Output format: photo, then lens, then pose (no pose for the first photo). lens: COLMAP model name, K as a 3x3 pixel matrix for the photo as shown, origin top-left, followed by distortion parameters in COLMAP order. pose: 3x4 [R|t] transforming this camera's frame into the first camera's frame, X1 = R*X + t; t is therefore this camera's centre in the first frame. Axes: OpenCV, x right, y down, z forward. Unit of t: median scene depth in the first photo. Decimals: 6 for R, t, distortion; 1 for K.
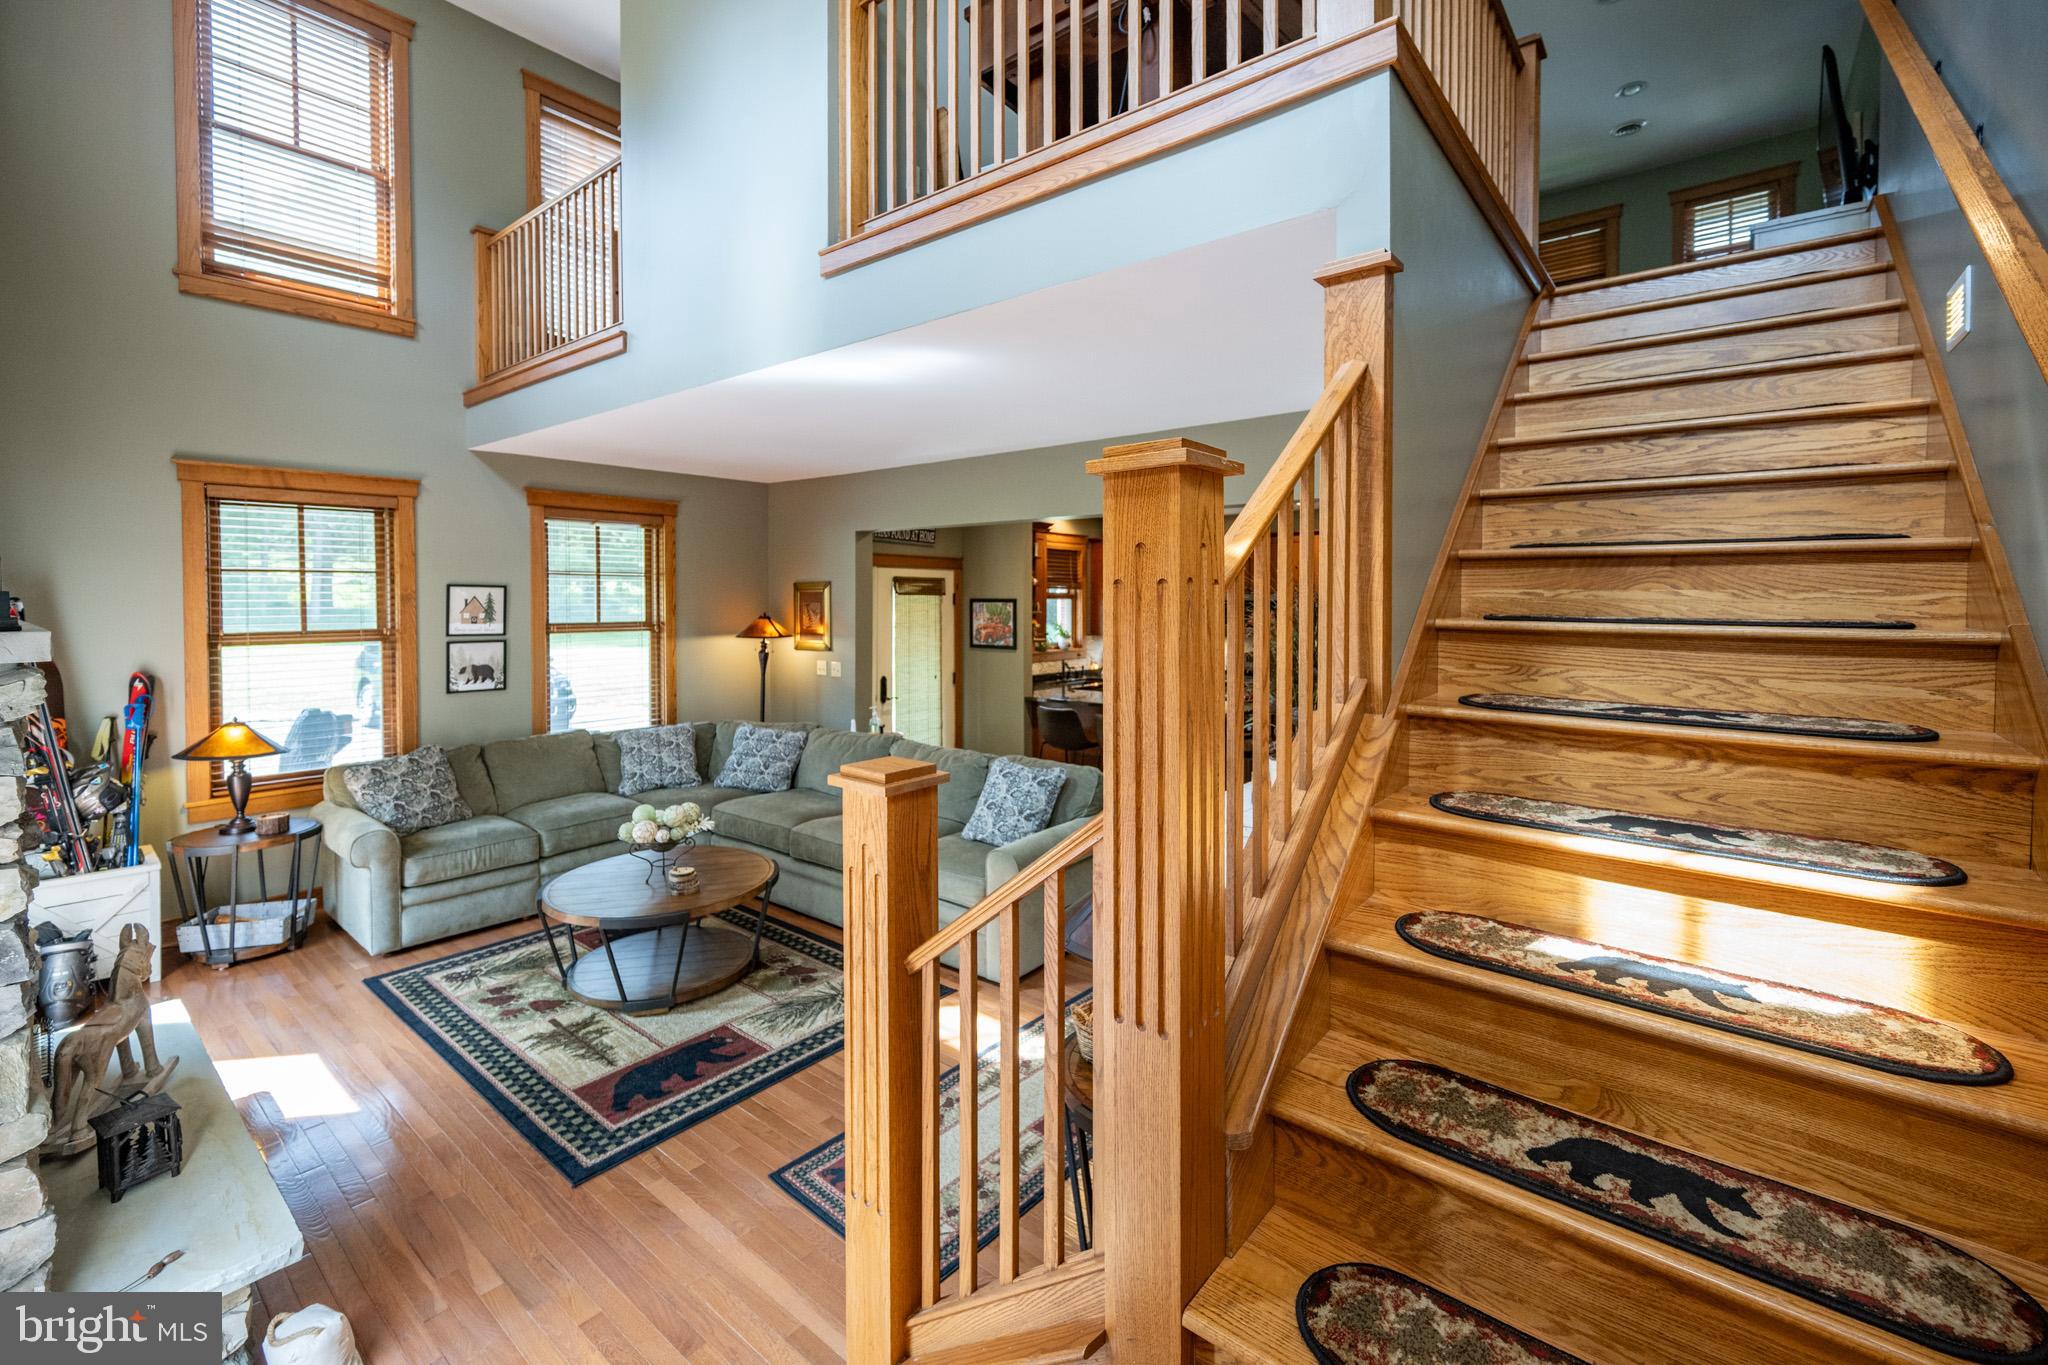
lens RADIAL K [[830.0, 0, 1047.8], [0, 830.0, 634.9], [0, 0, 1]] dist [0.005065, -0.001137]
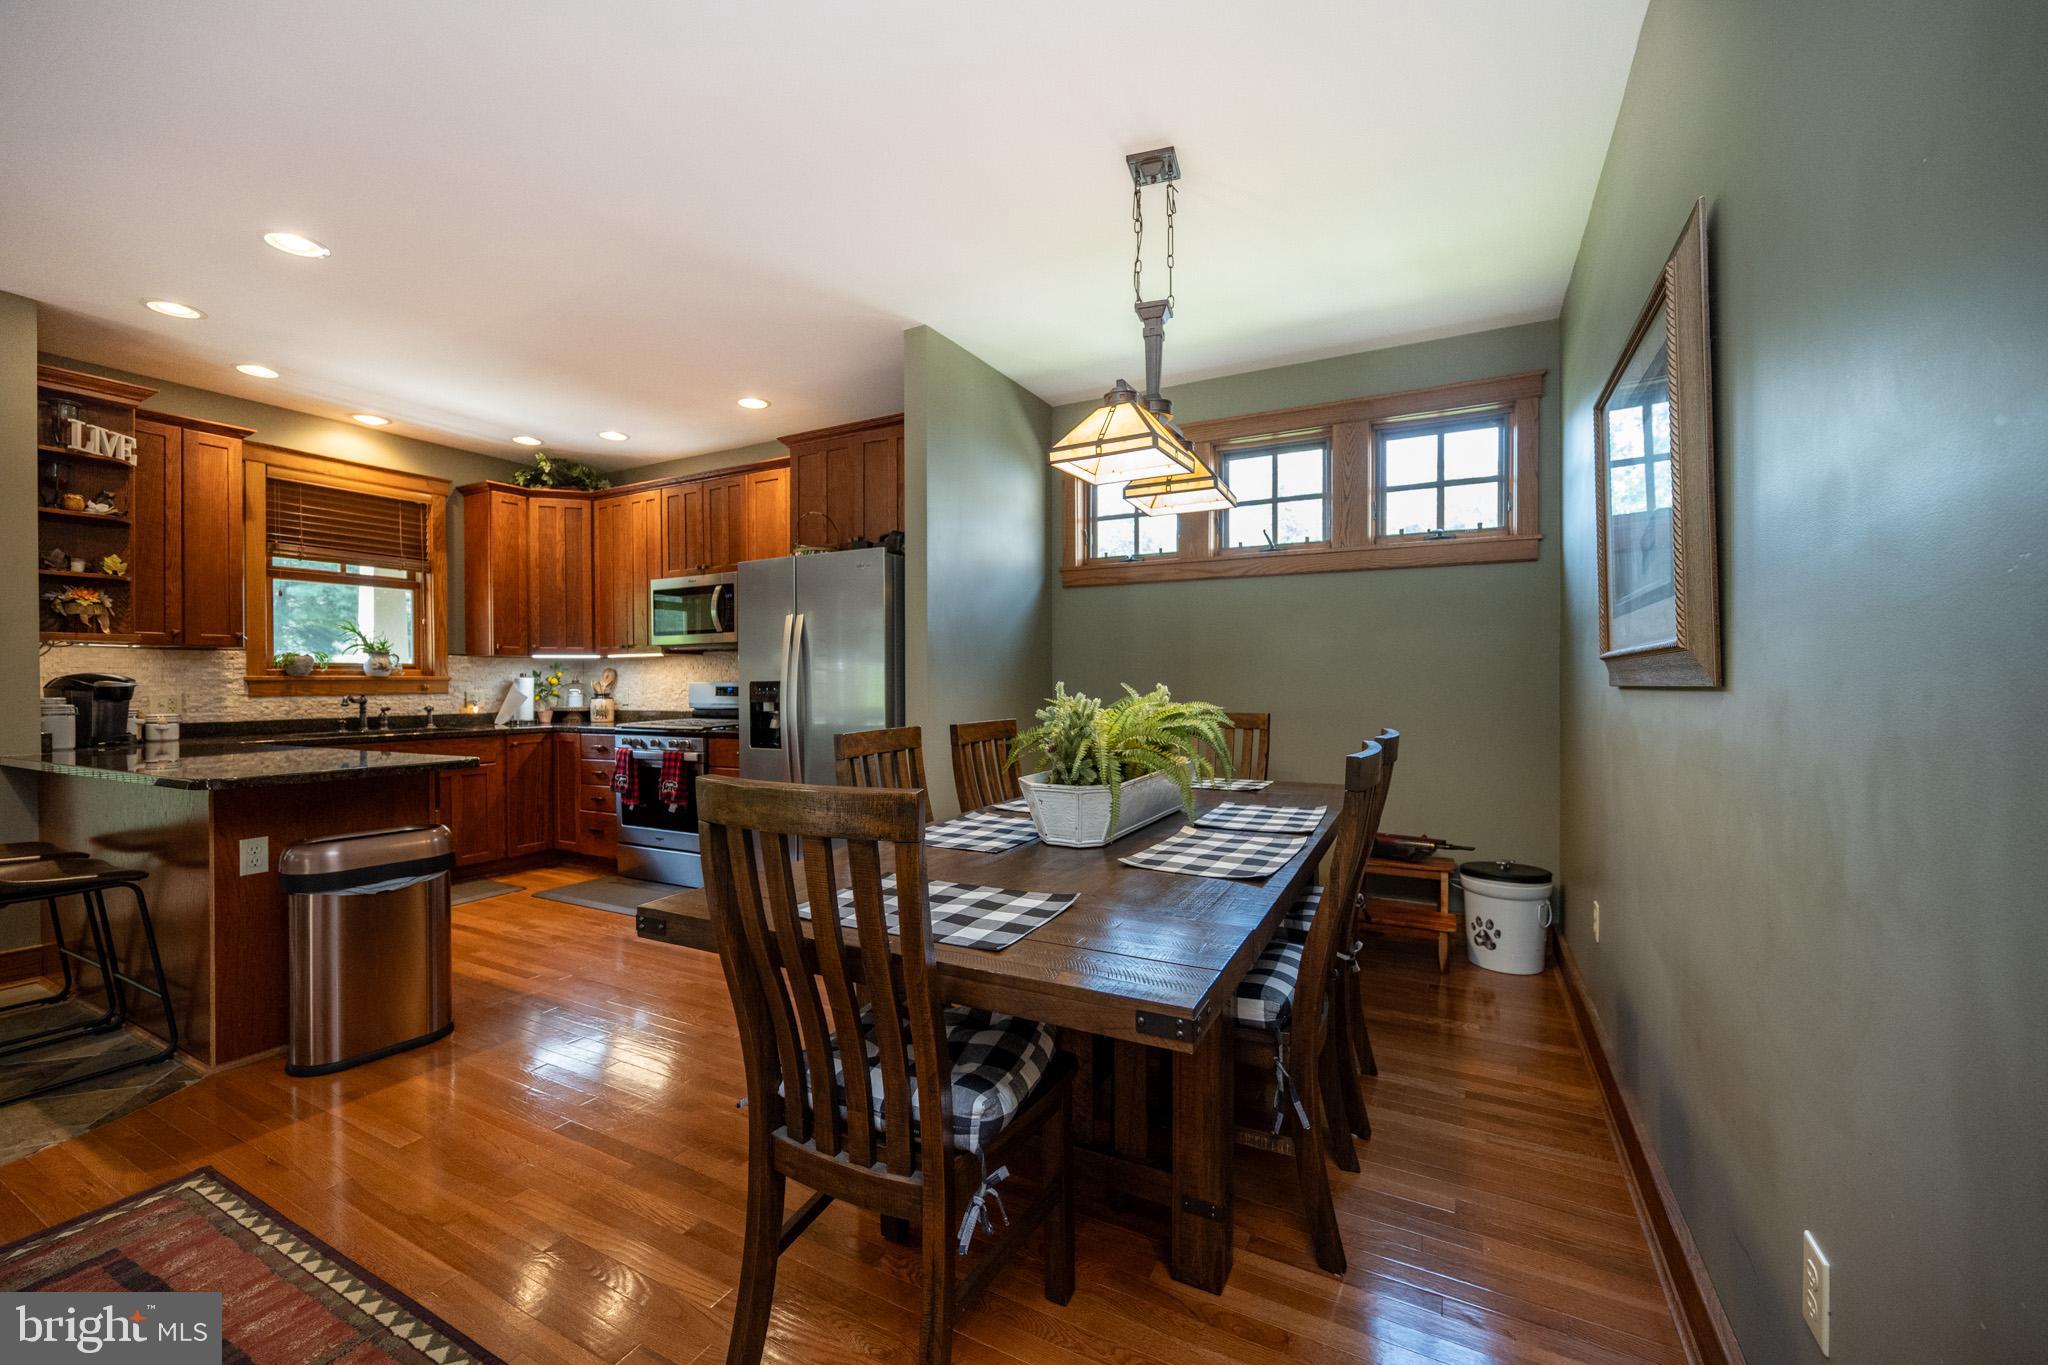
lens RADIAL K [[830.0, 0, 1017.8], [0, 830.0, 681.9], [0, 0, 1]] dist [0.005065, -0.001137]
pose [[0.988600, -0.011402, 0.150131, 0.773507], [0.017169, 0.999161, -0.037176, 0.107881], [-0.149581, 0.039330, 0.987967, 0.894605]]
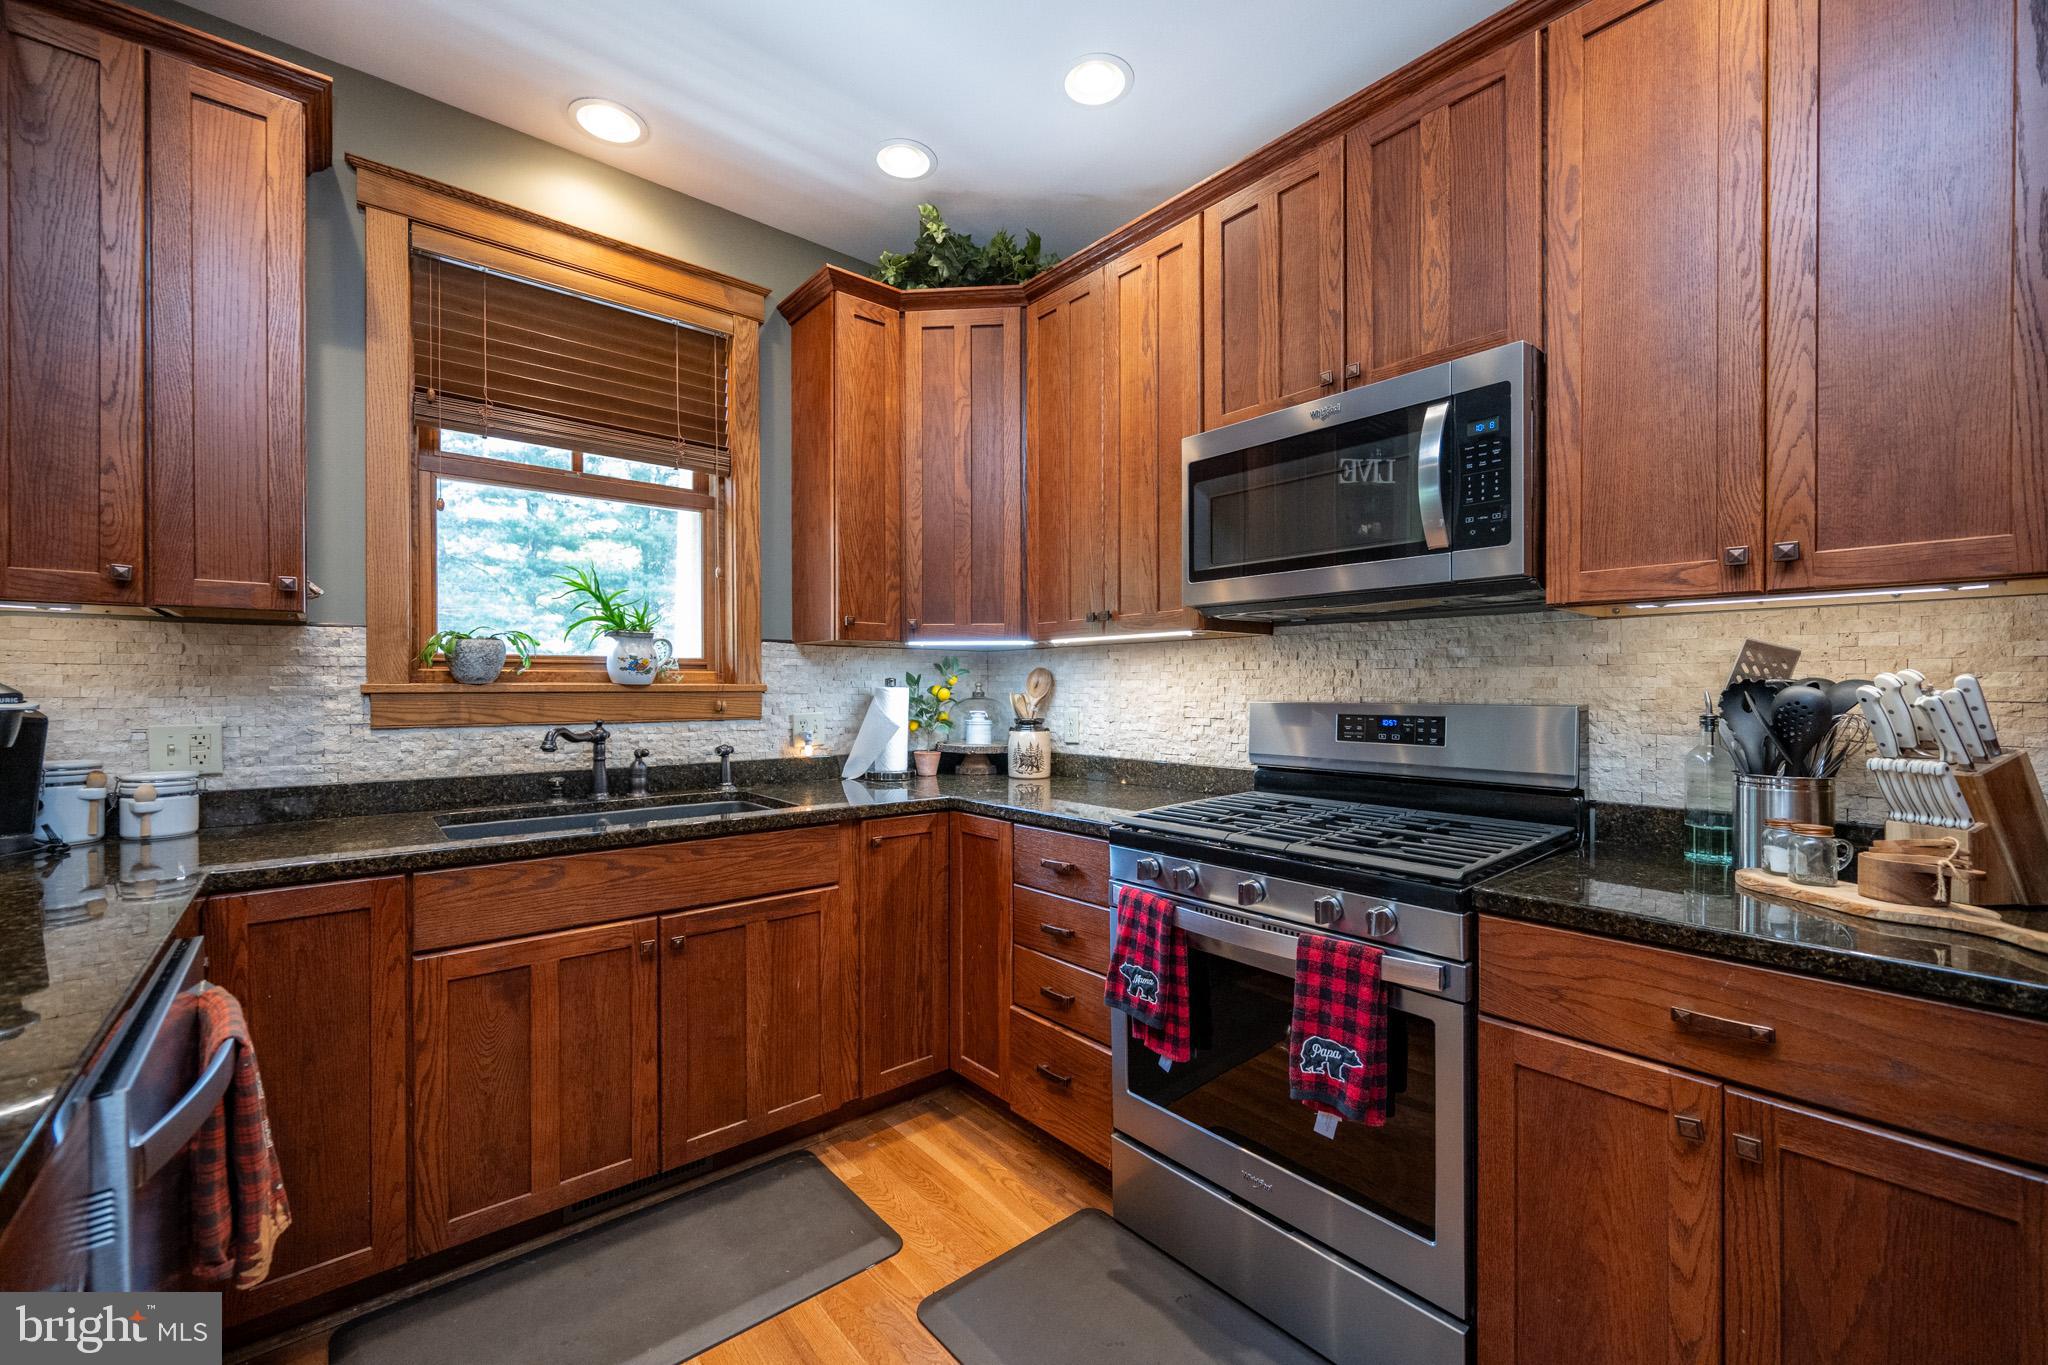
lens RADIAL K [[830.0, 0, 997.9], [0, 830.0, 694.6], [0, 0, 1]] dist [0.005065, -0.001137]
pose [[0.971129, -0.001647, -0.238548, 0.425802], [-0.005551, 0.999549, -0.029497, 0.062570], [0.238489, 0.029970, 0.970683, 1.719296]]
